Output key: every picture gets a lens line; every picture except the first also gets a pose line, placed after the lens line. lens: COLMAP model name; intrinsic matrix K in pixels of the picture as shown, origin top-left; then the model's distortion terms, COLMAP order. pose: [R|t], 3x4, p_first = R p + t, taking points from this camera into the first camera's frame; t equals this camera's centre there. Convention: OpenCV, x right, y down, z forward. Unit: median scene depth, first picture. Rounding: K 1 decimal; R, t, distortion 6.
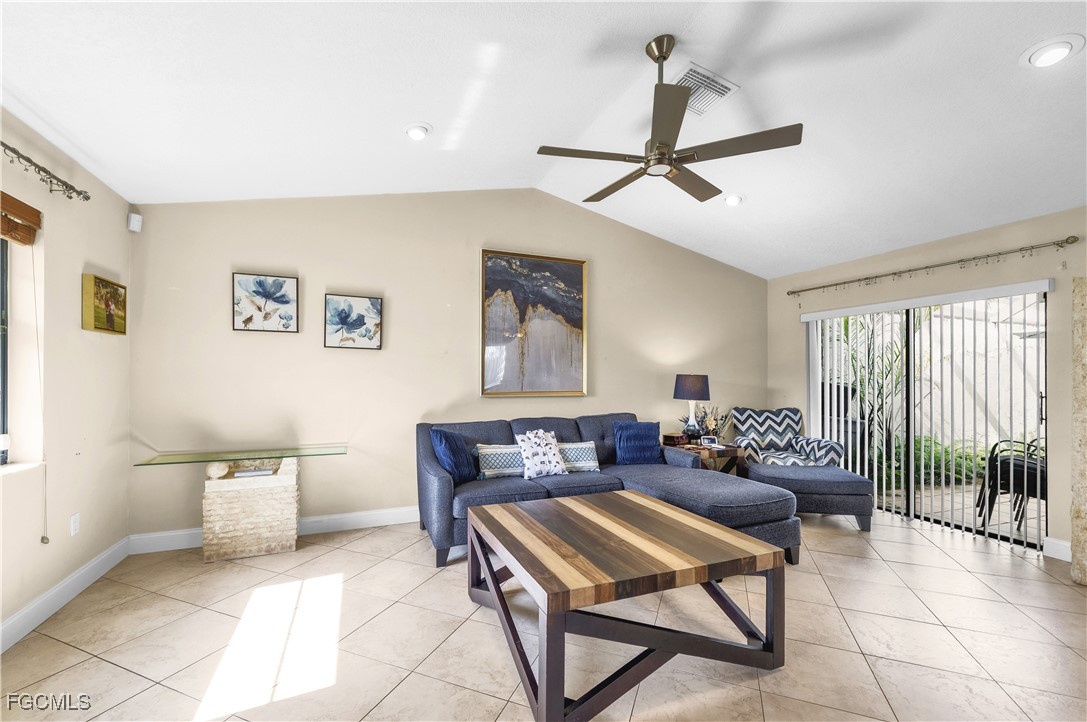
lens RADIAL K [[439.8, 0, 530.5], [0, 439.8, 377.2], [0, 0, 1]] dist [0.016505, -0.002053]
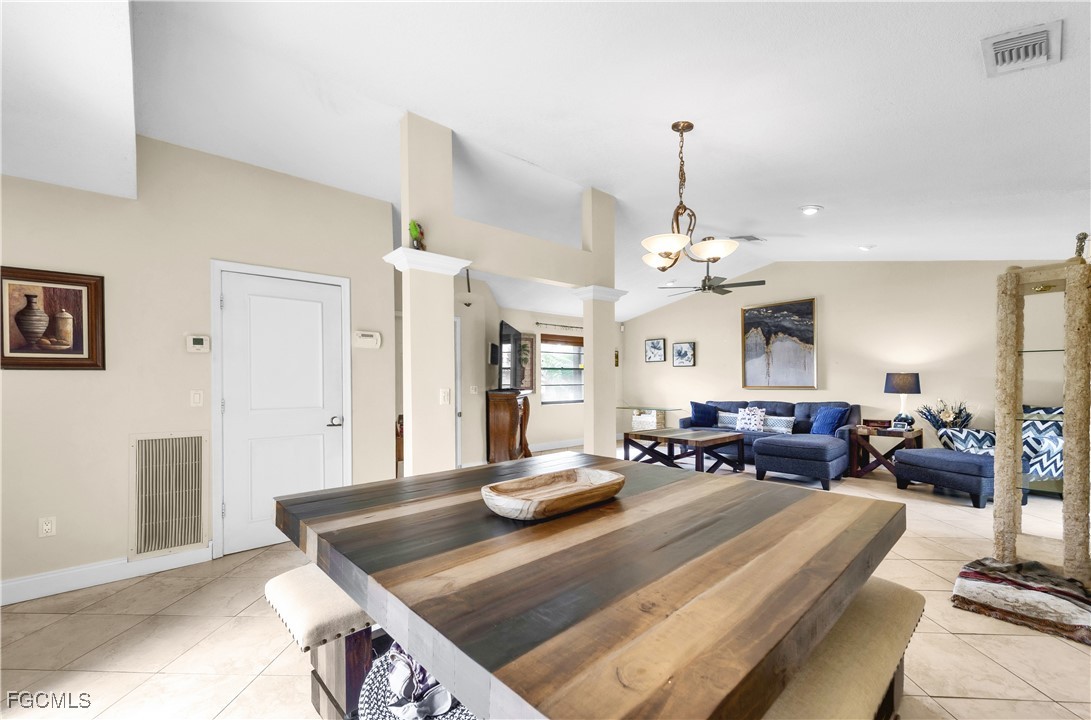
lens RADIAL K [[441.5, 0, 543.2], [0, 441.5, 388.0], [0, 0, 1]] dist [0.001900, 0.000043]
pose [[0.339482, 0.006336, -0.940591, 1.441696], [0.014906, 0.999816, 0.012115, 0.007208], [0.940495, -0.018133, 0.339325, -0.430648]]
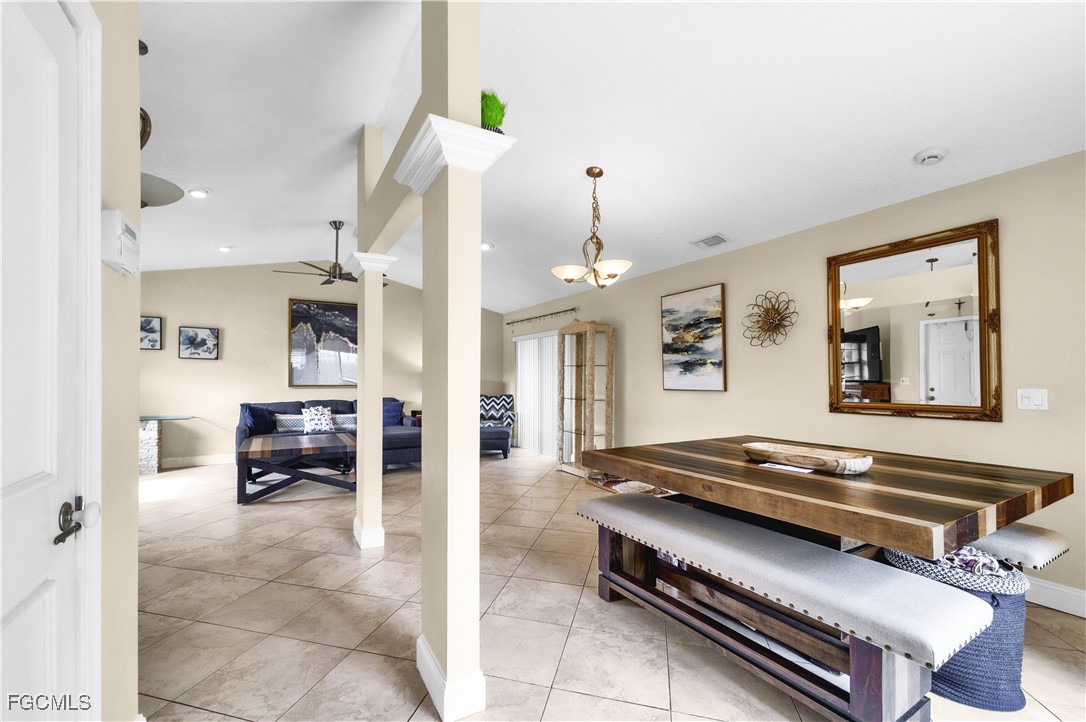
lens RADIAL K [[439.4, 0, 526.2], [0, 439.4, 375.8], [0, 0, 1]] dist [0.016505, -0.002053]
pose [[0.991668, -0.001845, 0.128809, 0.605565], [0.001808, 0.999998, 0.000406, 0.001315], [-0.128810, -0.000170, 0.991669, -0.819897]]
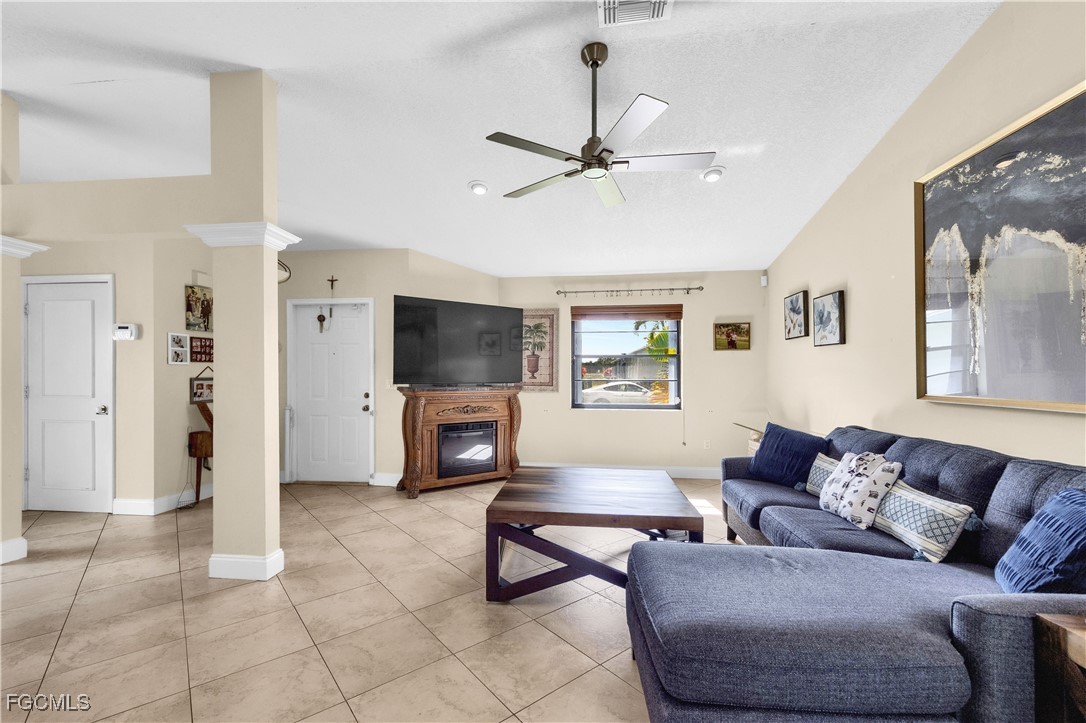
lens RADIAL K [[459.6, 0, 545.8], [0, 459.6, 373.4], [0, 0, 1]] dist [0.003945, 0.000082]
pose [[-0.462173, -0.007663, -0.886757, 0.838459], [0.001333, 0.999956, -0.009336, 0.008865], [0.886789, -0.005497, -0.462142, 0.890340]]
